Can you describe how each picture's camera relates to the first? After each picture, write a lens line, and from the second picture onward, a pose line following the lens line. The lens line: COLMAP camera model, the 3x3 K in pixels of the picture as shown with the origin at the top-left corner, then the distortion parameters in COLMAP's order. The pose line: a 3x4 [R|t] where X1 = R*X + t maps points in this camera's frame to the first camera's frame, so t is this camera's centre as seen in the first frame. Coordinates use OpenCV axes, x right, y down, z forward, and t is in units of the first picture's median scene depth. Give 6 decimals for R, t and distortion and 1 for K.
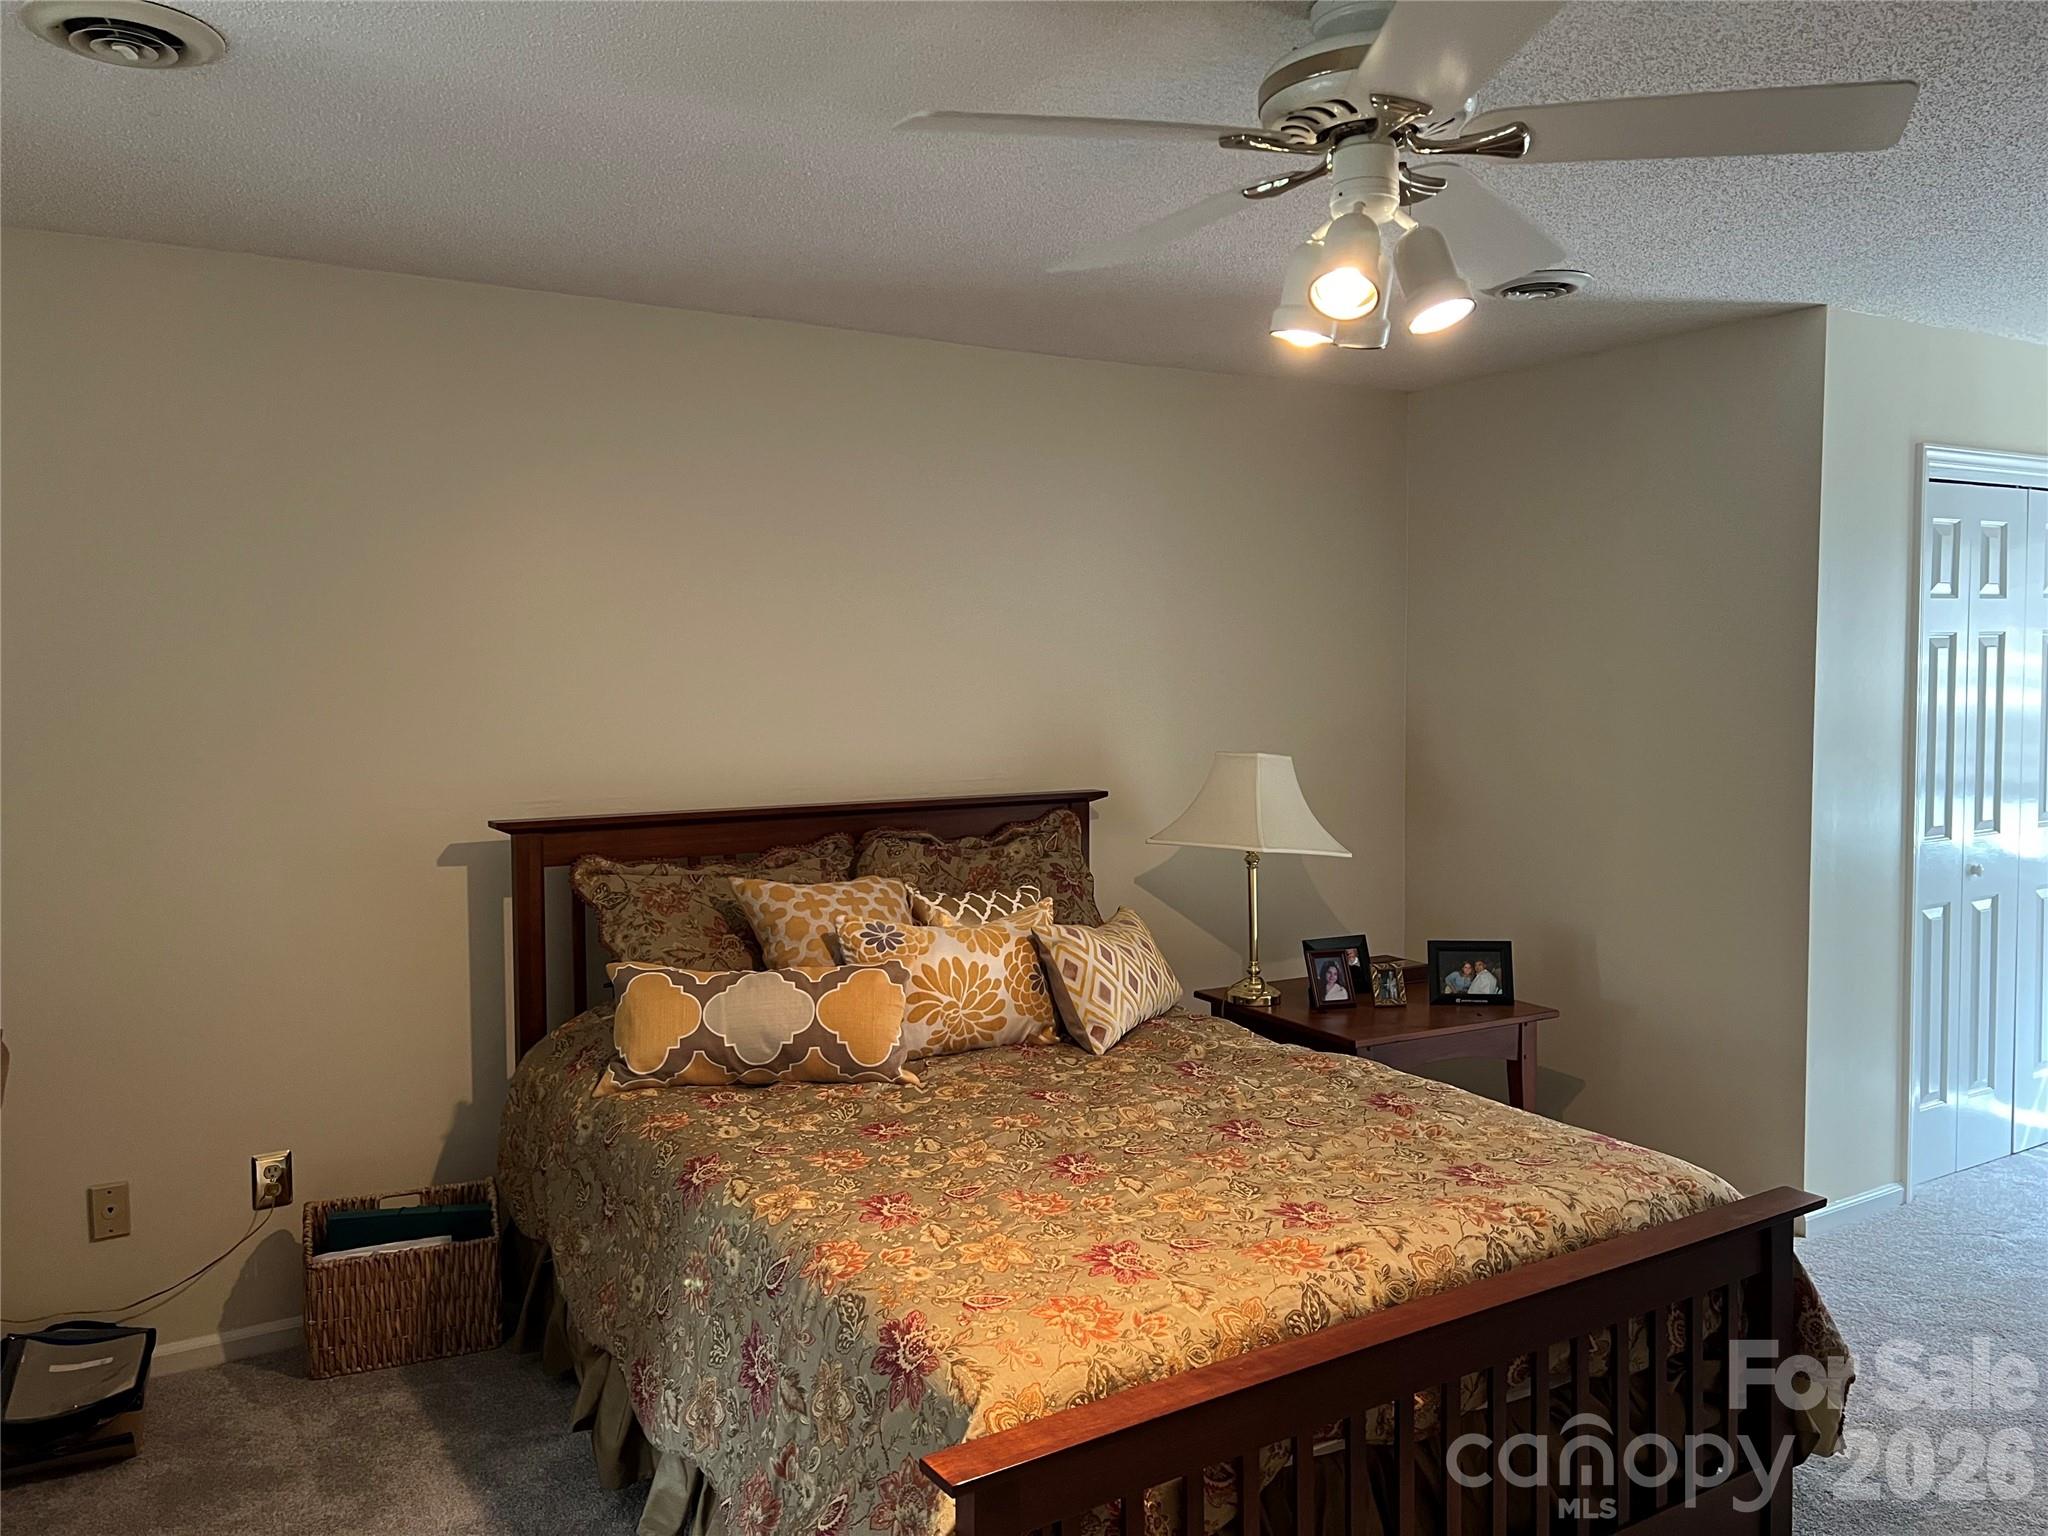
lens RADIAL K [[1572.9, 0, 1024.0], [0, 1572.9, 768.0], [0, 0, 1]] dist [0.106668, -0.185815]
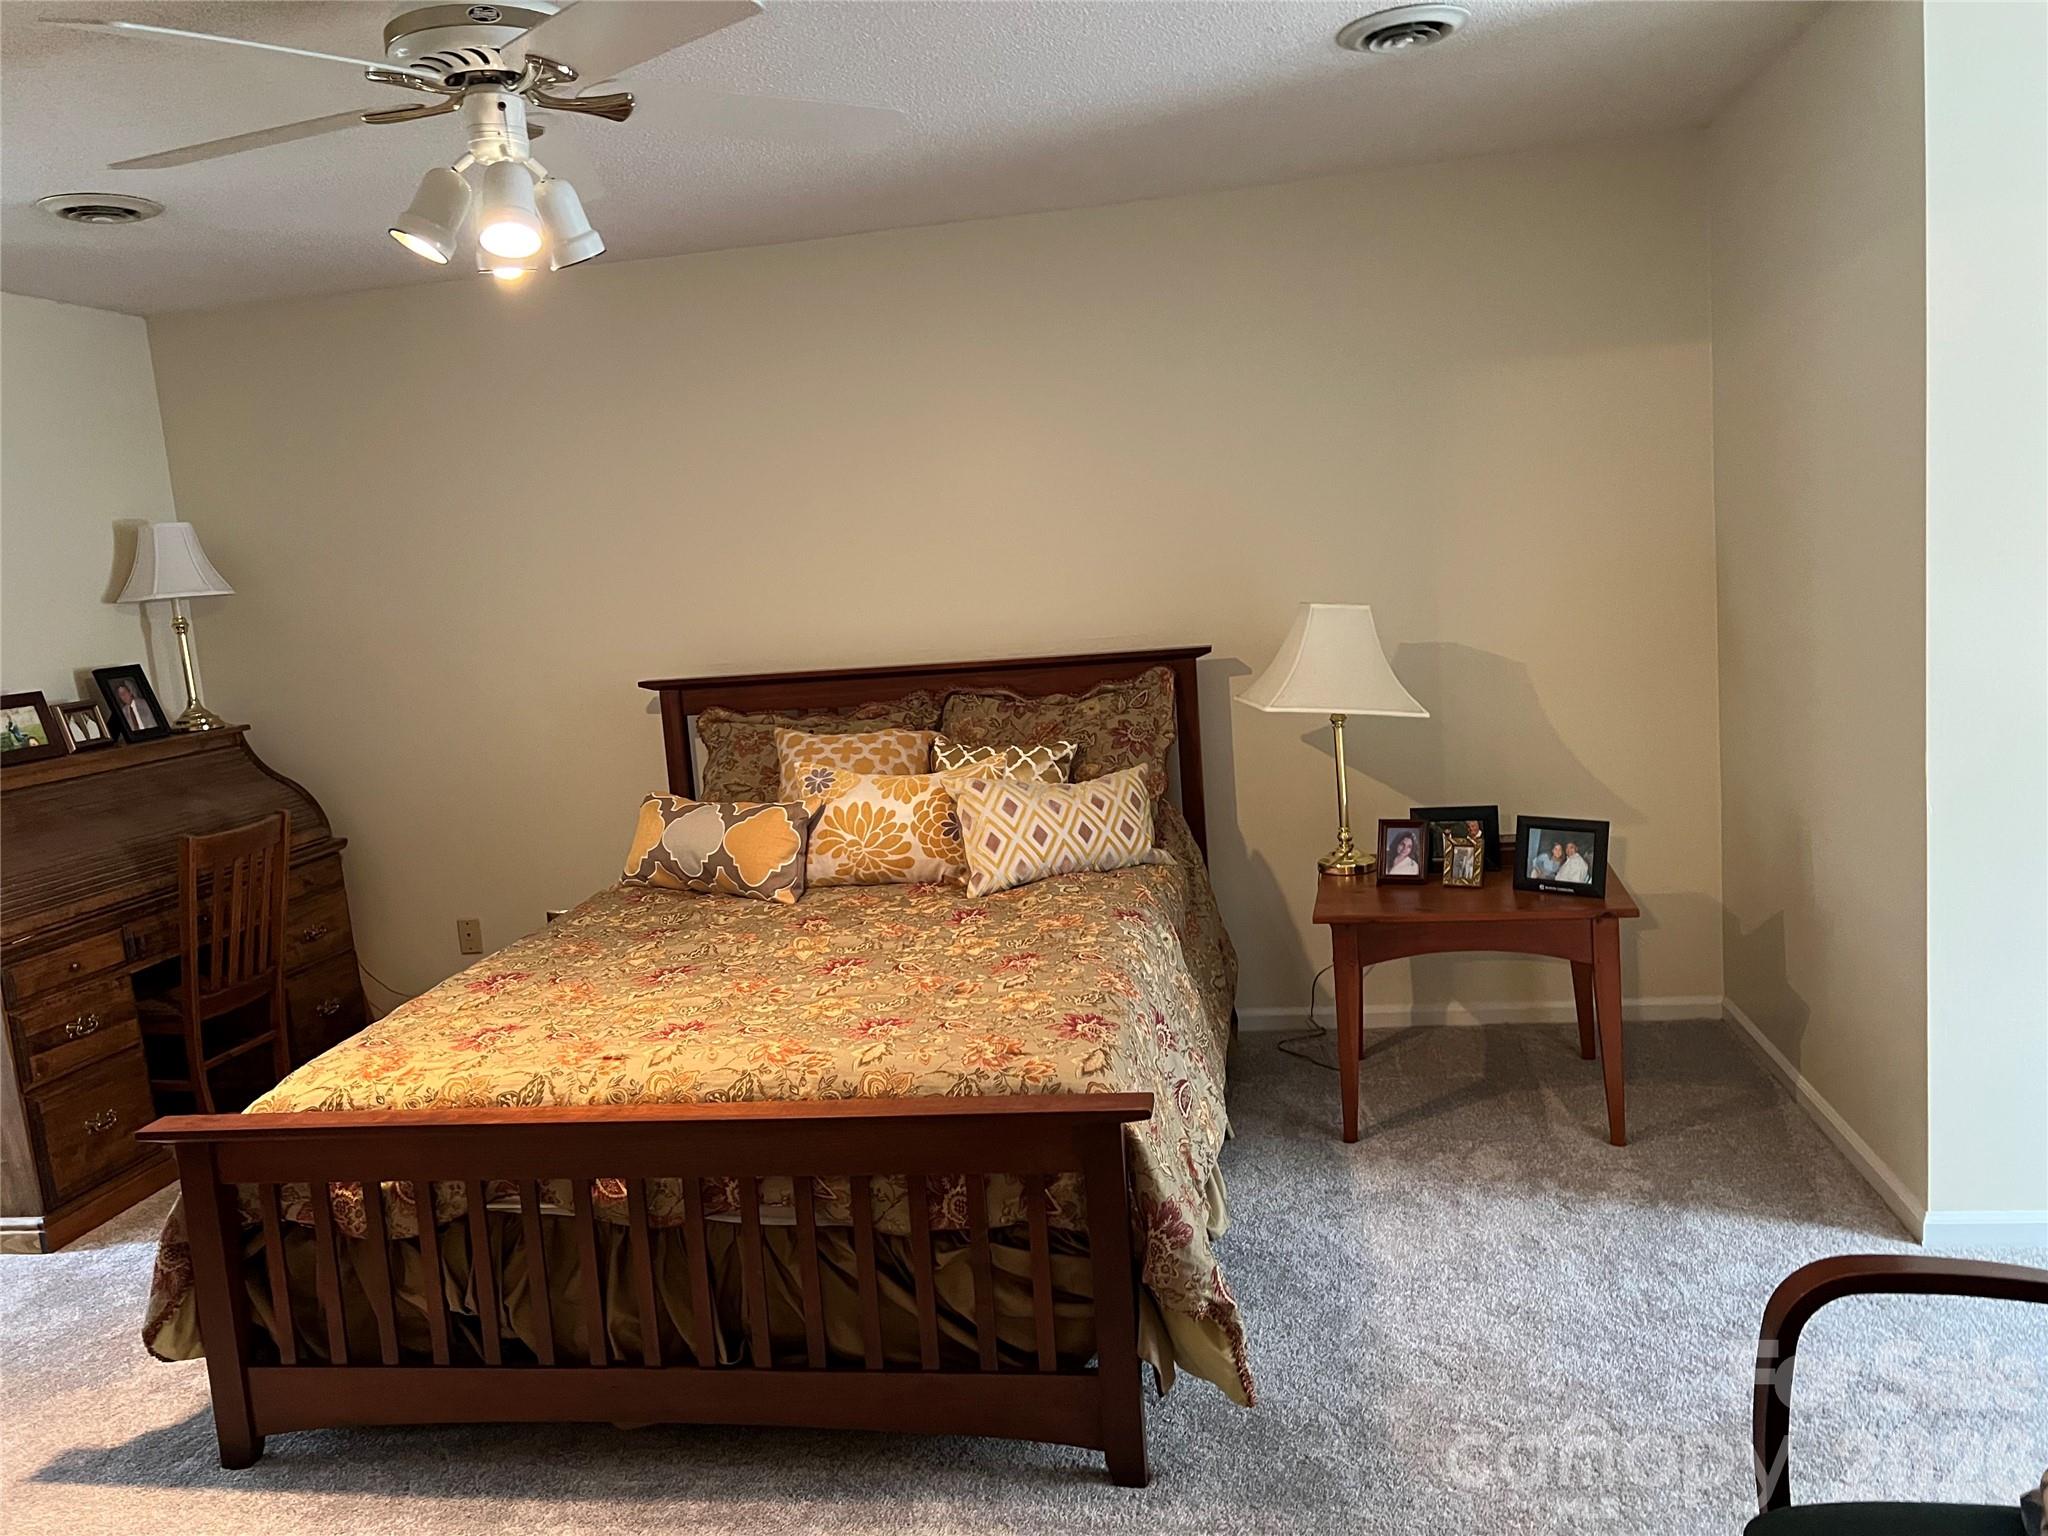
lens RADIAL K [[1559.8, 0, 1017.2], [0, 1559.8, 763.7], [0, 0, 1]] dist [0.047981, -0.064866]
pose [[0.743505, 0.036849, -0.667714, 0.773331], [0.030614, 0.995558, 0.089030, -0.004410], [0.668029, -0.086636, 0.739075, 0.236817]]
